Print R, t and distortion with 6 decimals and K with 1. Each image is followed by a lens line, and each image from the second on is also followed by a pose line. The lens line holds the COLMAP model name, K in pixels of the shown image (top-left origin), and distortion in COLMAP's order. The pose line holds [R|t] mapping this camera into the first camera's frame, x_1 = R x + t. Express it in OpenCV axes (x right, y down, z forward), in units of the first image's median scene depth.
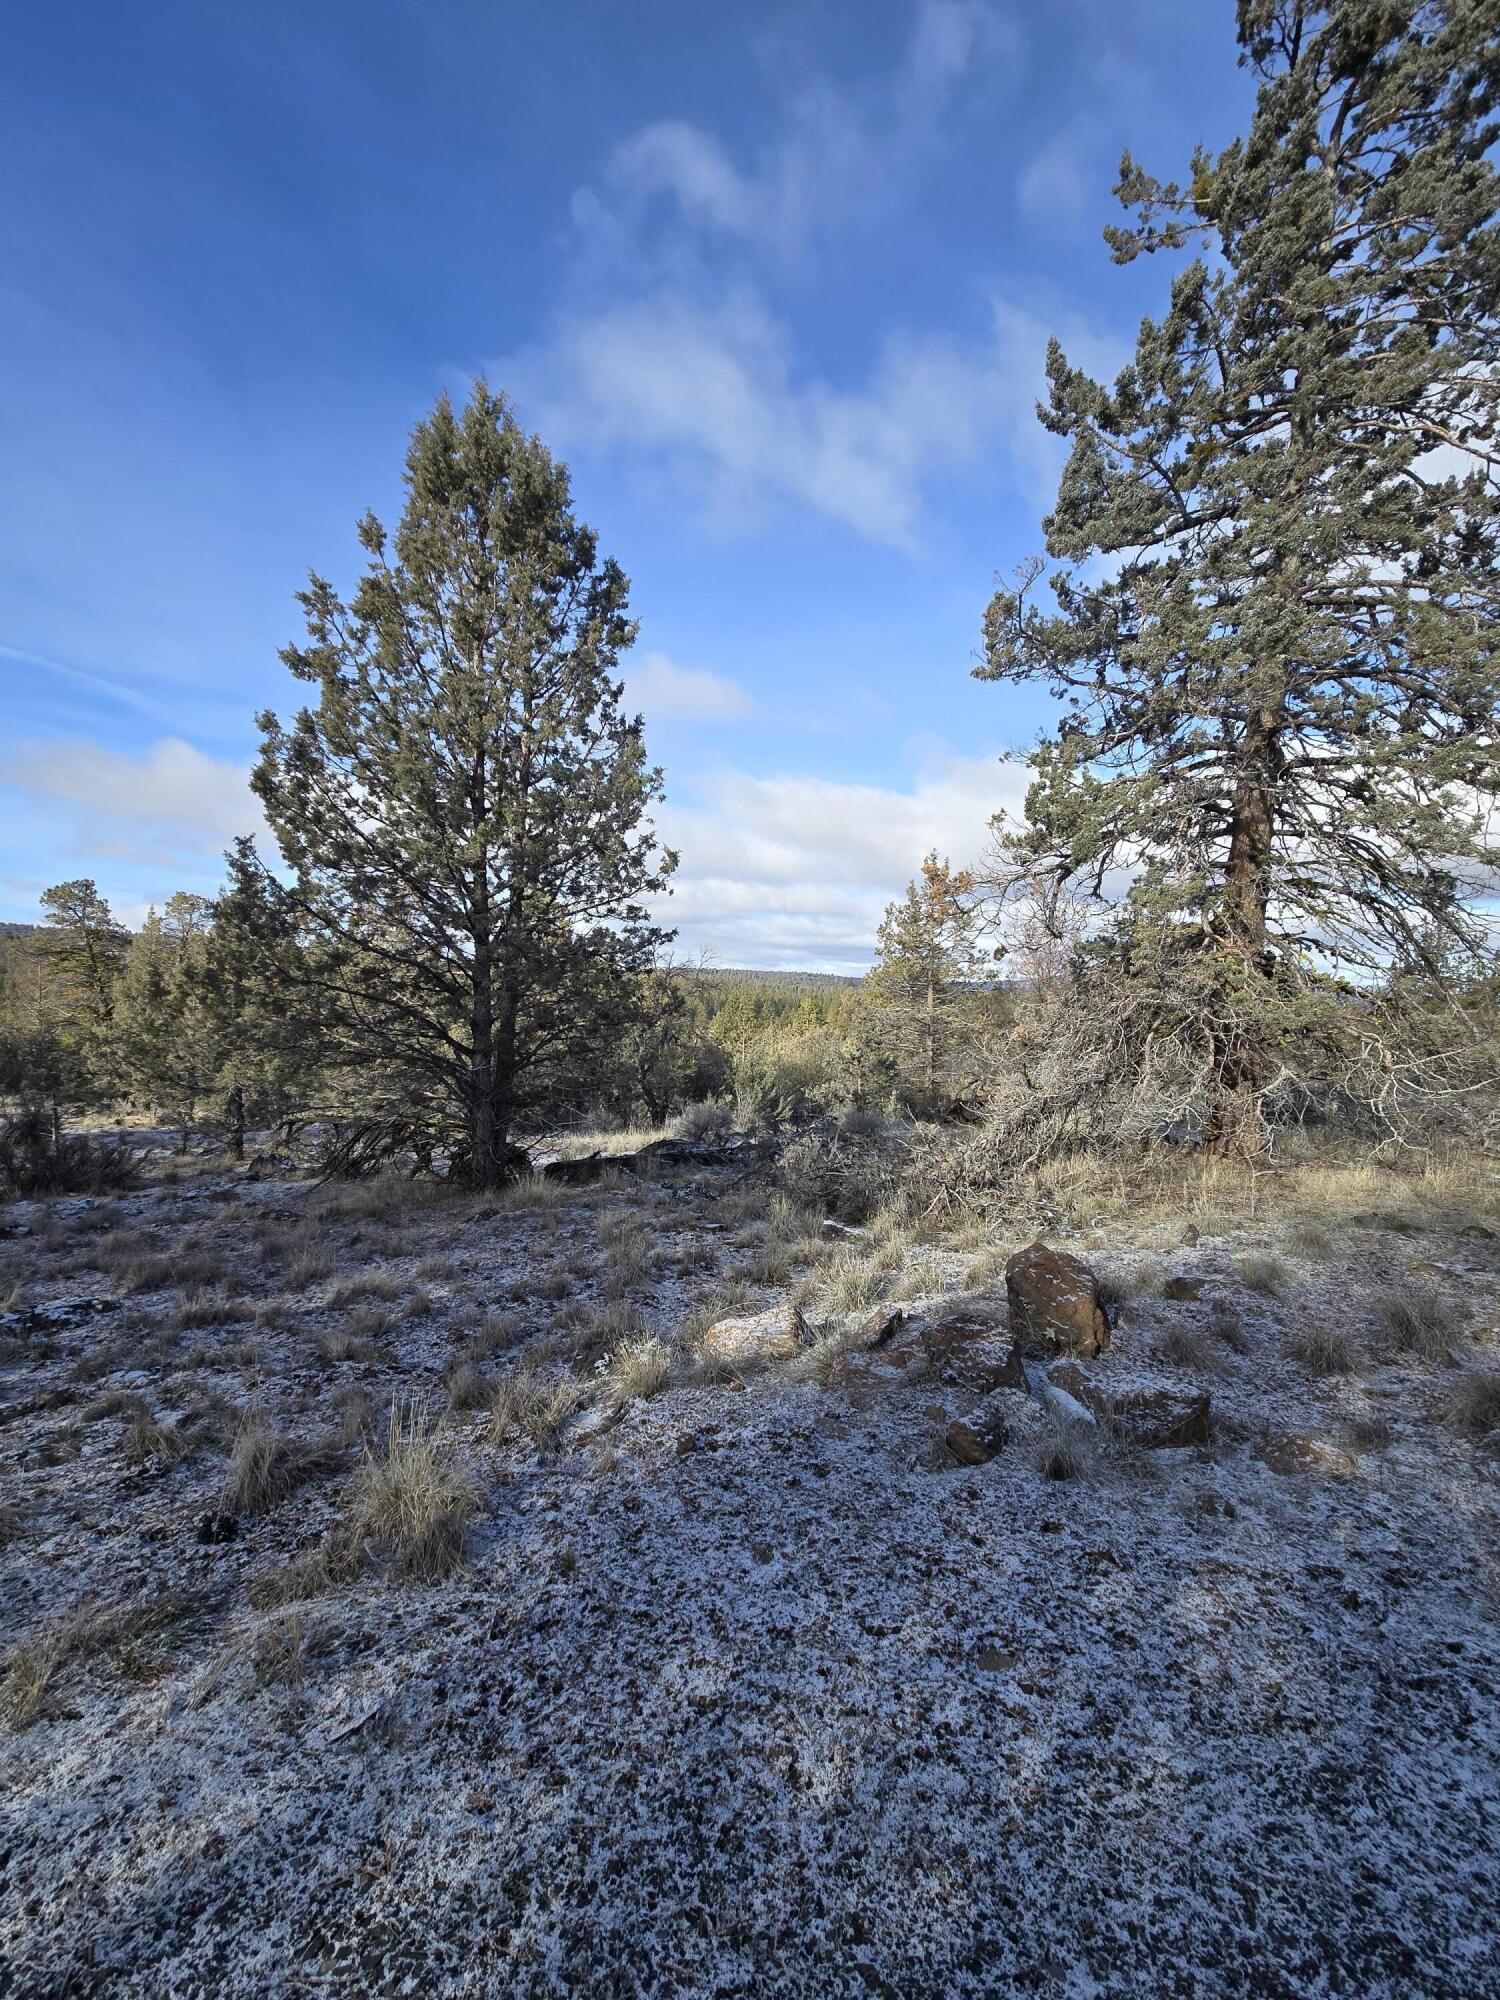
lens RADIAL K [[811.0, 0, 749.5], [0, 811.0, 1002.8], [0, 0, 1]] dist [-0.000928, -0.000569]
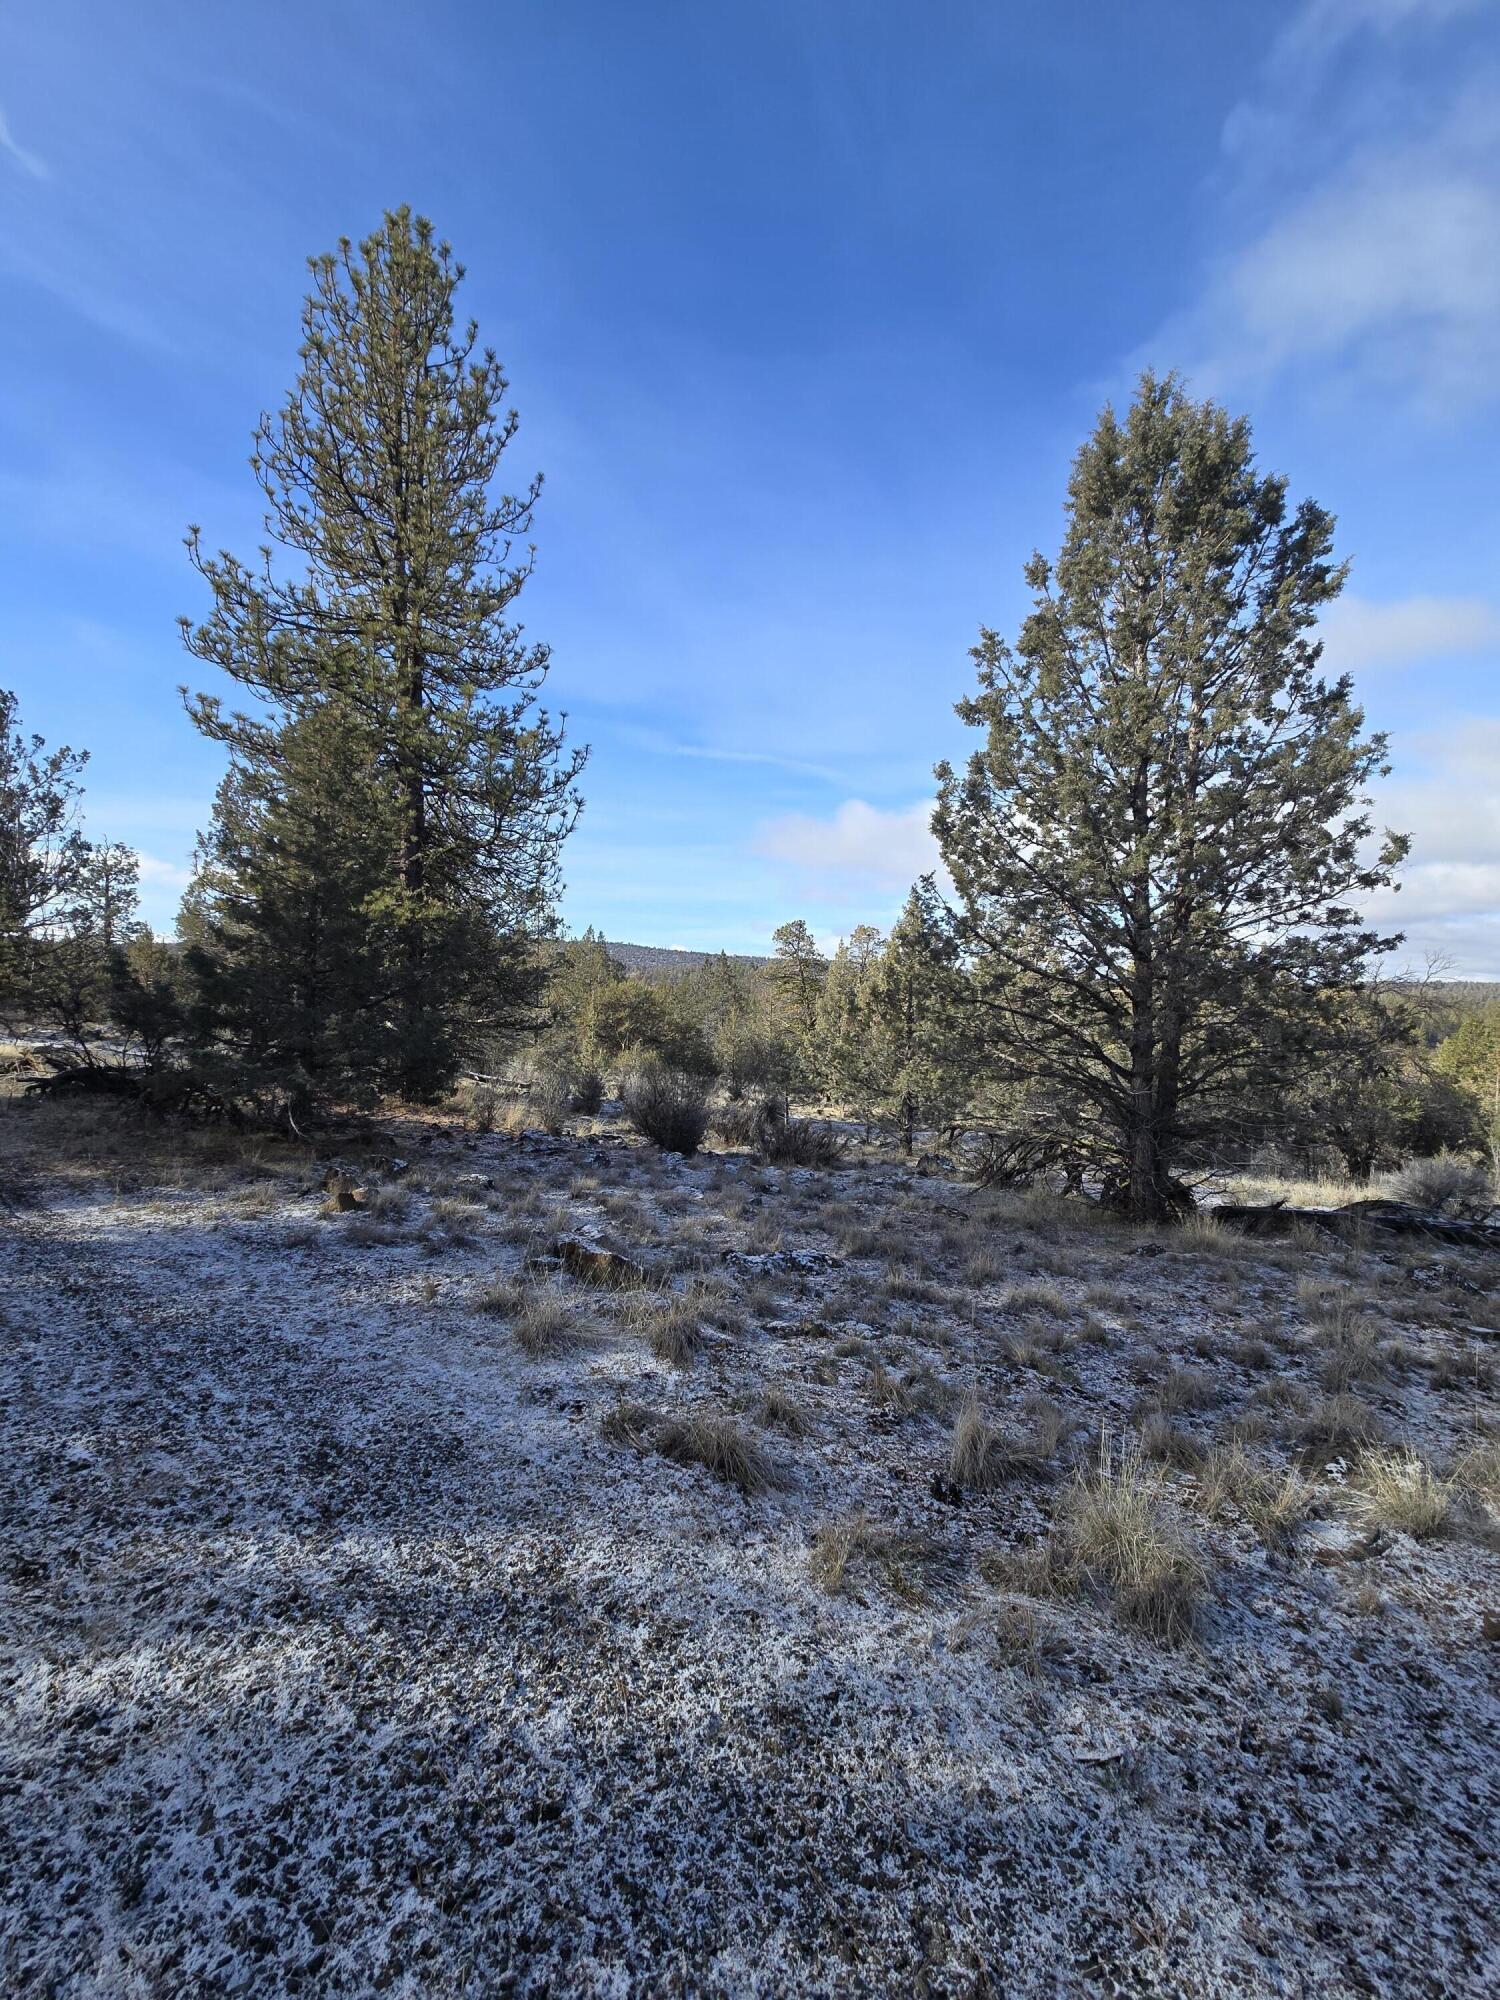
lens RADIAL K [[811.0, 0, 740.5], [0, 811.0, 1002.2], [0, 0, 1]] dist [-0.000928, -0.000569]
pose [[0.731065, 0.001885, -0.682305, -0.029049], [-0.016846, 0.999741, -0.015289, -0.002303], [0.682100, 0.022671, 0.730907, -0.010451]]
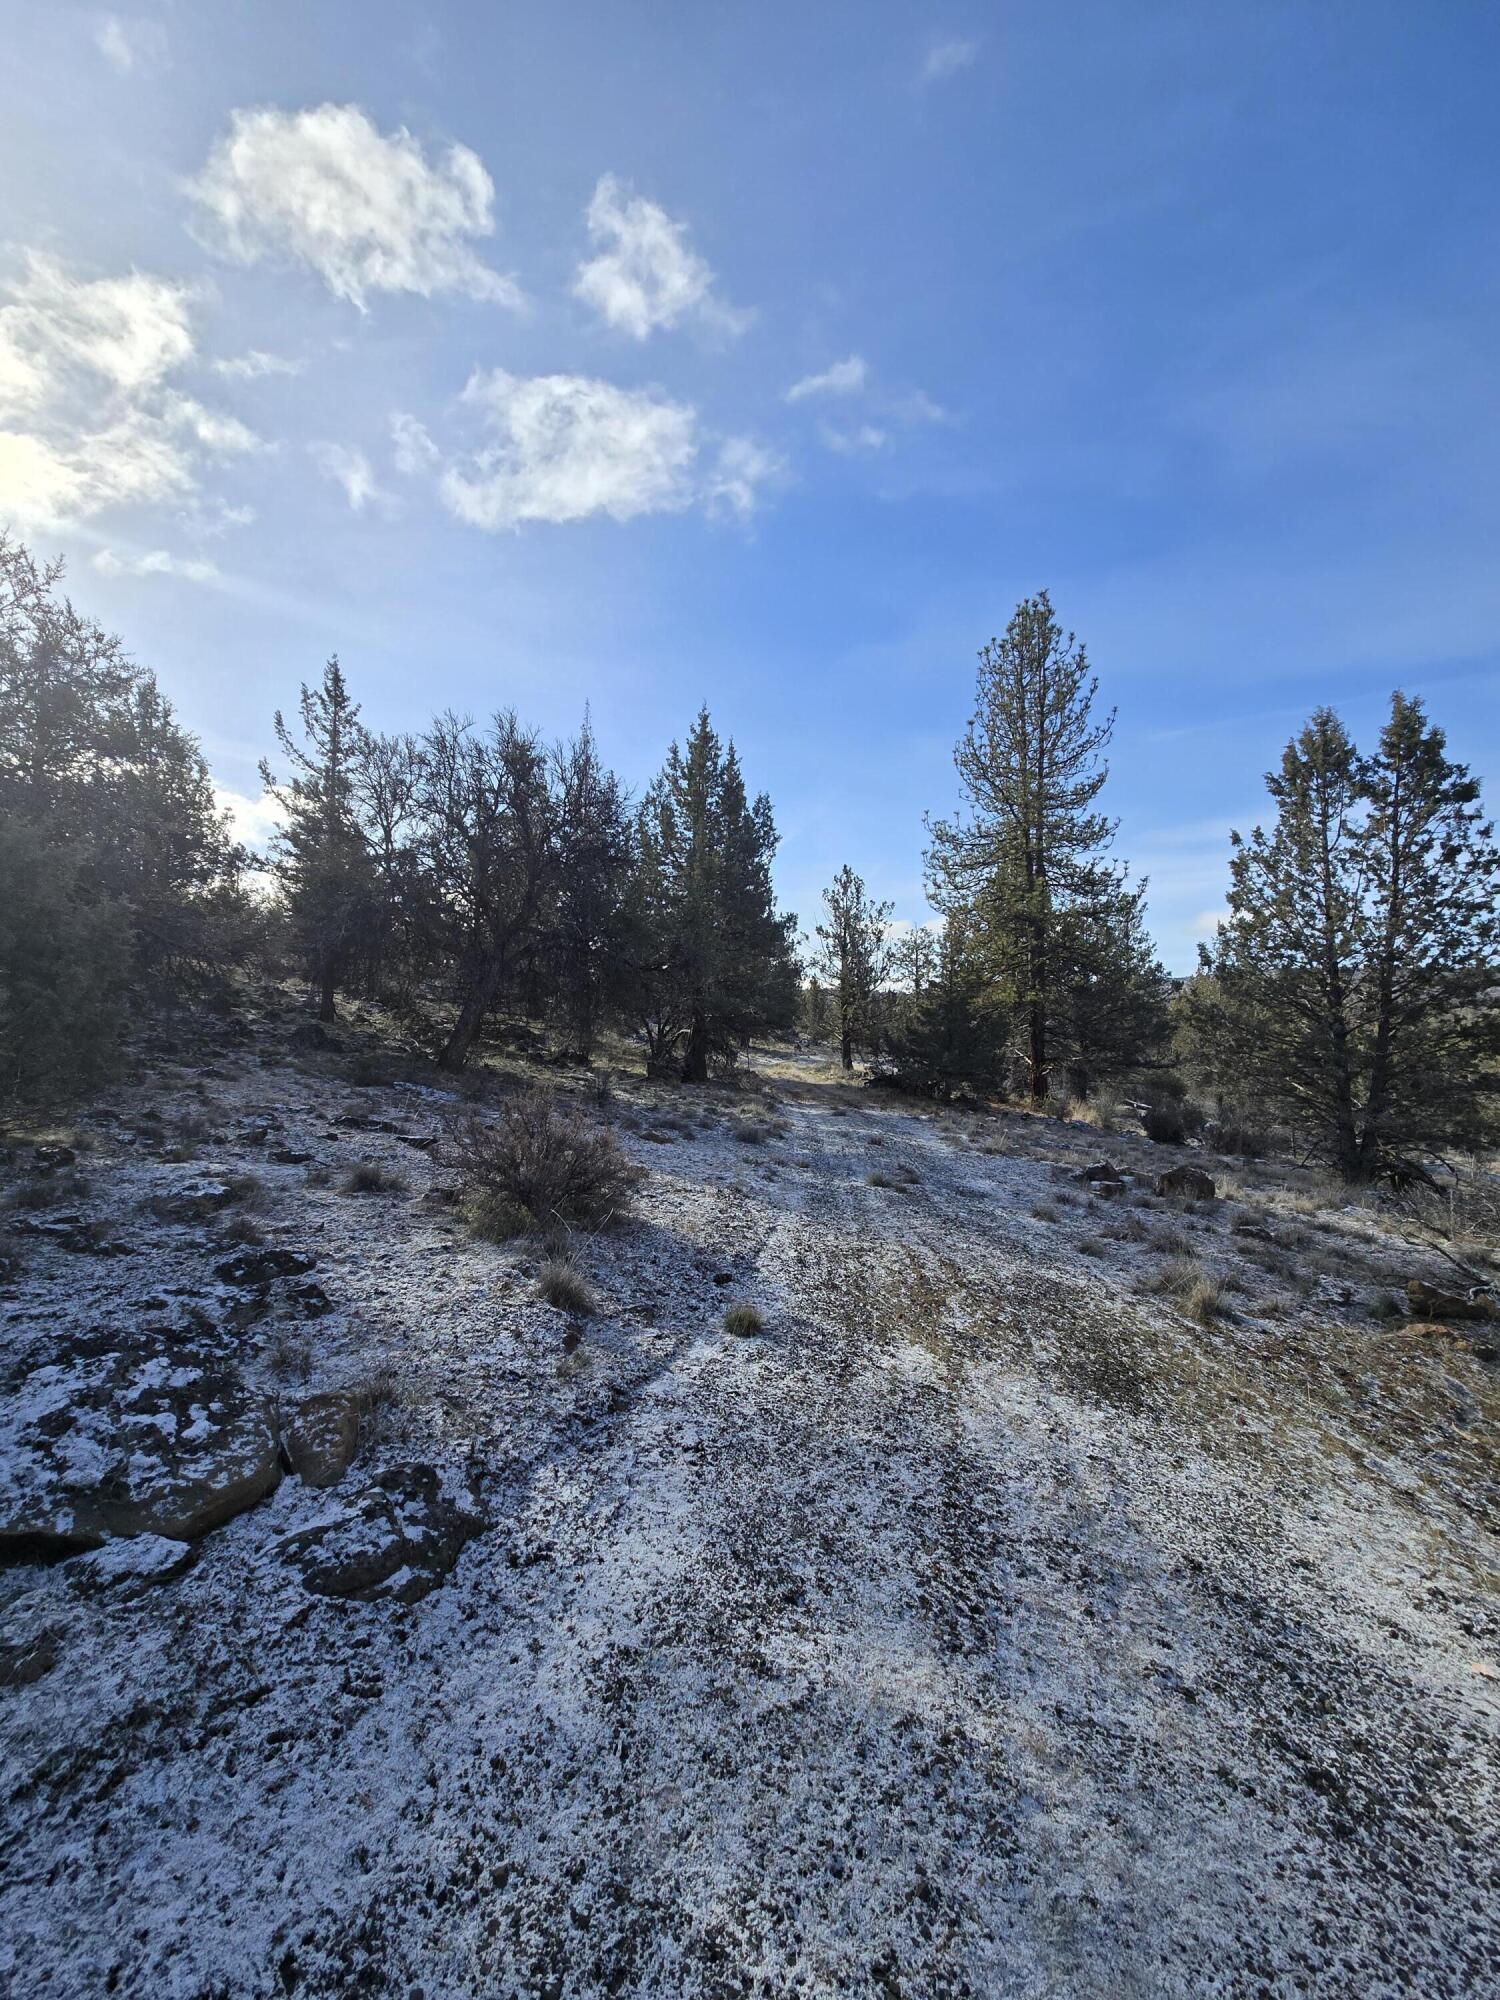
lens RADIAL K [[811.0, 0, 748.7], [0, 811.0, 1010.7], [0, 0, 1]] dist [-0.000928, -0.000569]
pose [[-0.059696, -0.029752, -0.997773, 1.287688], [-0.031922, 0.999101, -0.027882, -0.028315], [0.997706, 0.030186, -0.060592, -0.086575]]
